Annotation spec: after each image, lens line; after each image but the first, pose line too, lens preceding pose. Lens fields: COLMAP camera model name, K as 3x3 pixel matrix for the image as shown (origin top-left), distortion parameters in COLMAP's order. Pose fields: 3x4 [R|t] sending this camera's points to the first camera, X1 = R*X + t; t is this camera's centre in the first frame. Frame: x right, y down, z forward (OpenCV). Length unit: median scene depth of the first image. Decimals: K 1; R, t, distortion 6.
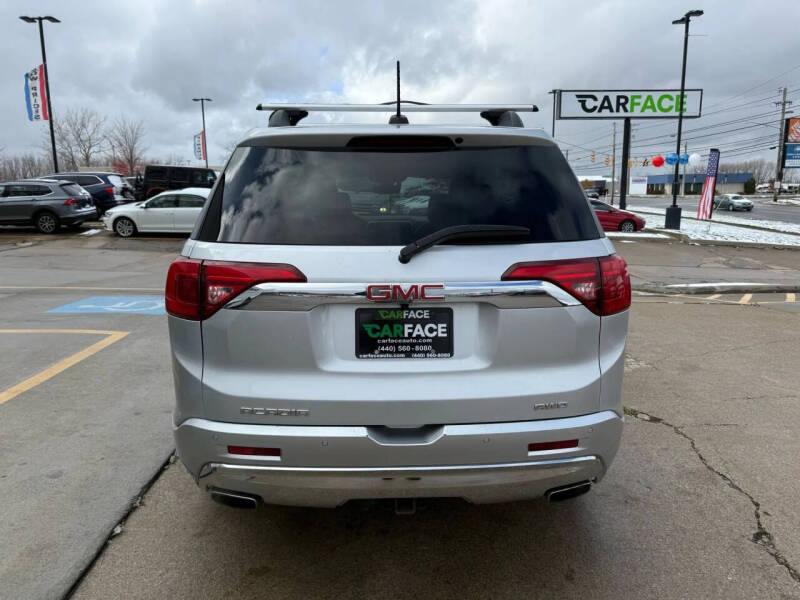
lens RADIAL K [[566.8, 0, 400.0], [0, 566.8, 300.0], [0, 0, 1]] dist [0.001591, -0.003700]
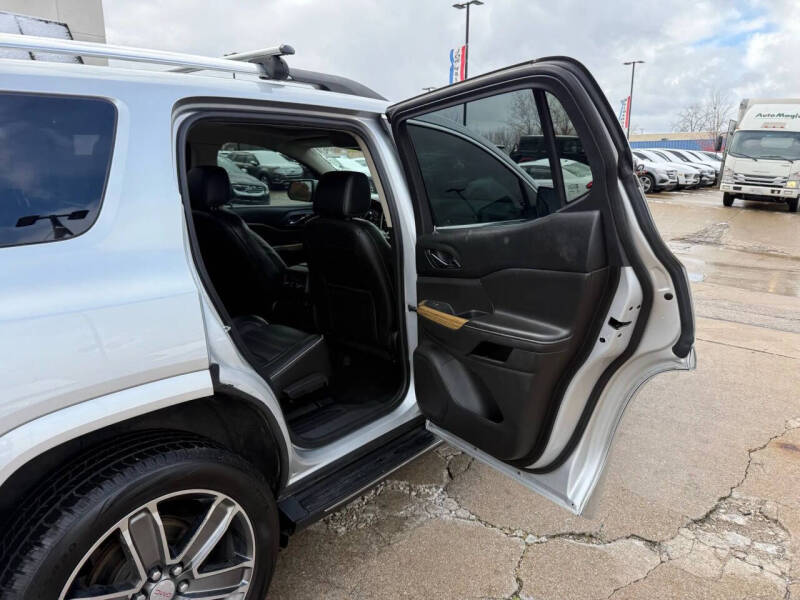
lens RADIAL K [[564.4, 0, 399.7], [0, 564.4, 303.2], [0, 0, 1]] dist [0.008347, -0.005792]
pose [[0.738293, 0.164362, -0.654147, 0.210625], [-0.127250, 0.986380, 0.104221, -0.044592], [0.662367, 0.006294, 0.749153, 0.217522]]
